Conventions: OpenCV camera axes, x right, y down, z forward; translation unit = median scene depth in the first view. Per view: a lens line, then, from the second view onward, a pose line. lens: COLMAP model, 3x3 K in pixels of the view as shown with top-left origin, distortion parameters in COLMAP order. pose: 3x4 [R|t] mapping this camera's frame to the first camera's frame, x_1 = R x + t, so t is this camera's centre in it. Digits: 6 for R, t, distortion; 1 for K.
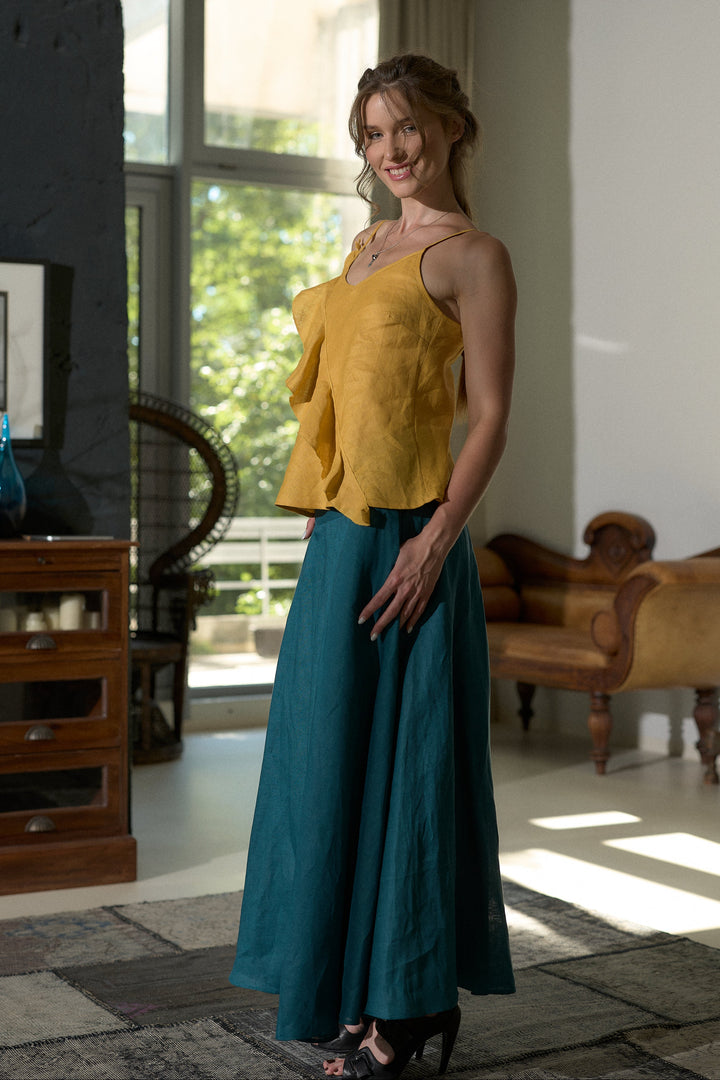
lens RADIAL K [[1799.4, 0, 358.3], [0, 1799.4, 468.8], [0, 0, 1]] dist [0.020346, -0.056763]
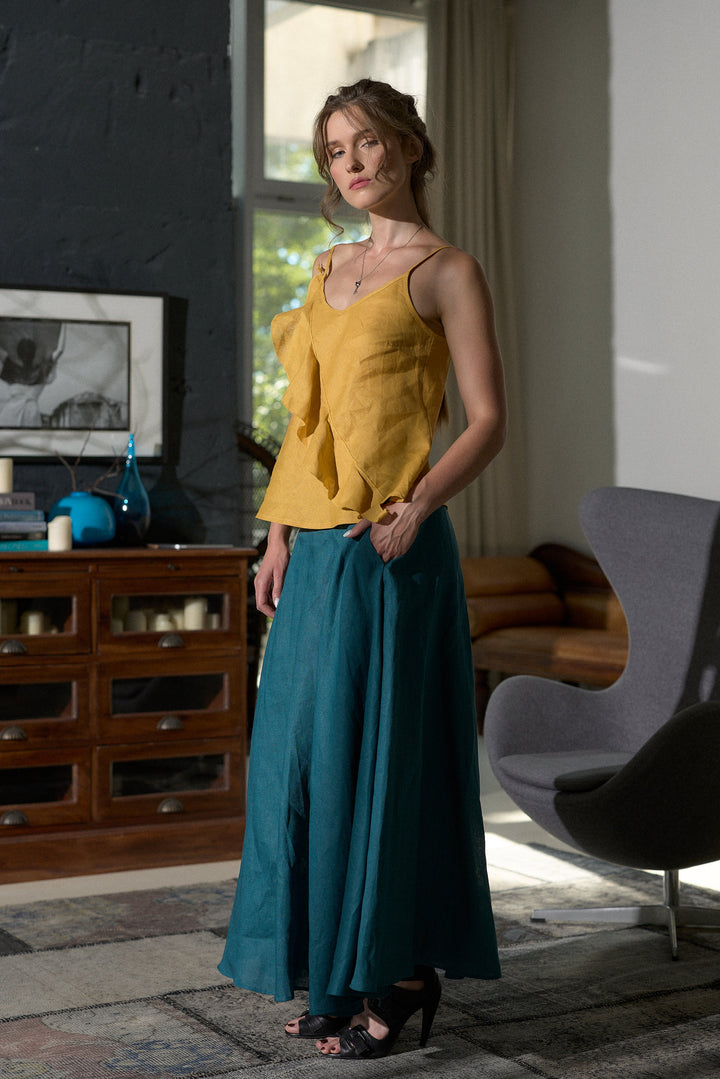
lens RADIAL K [[1788.7, 0, 340.4], [0, 1788.7, 489.6], [0, 0, 1]] dist [0.009980, 0.004947]
pose [[0.999993, -0.002170, 0.003032, -0.072000], [0.002158, 0.999990, 0.003980, -0.000420], [-0.003040, -0.003974, 0.999987, -0.090770]]
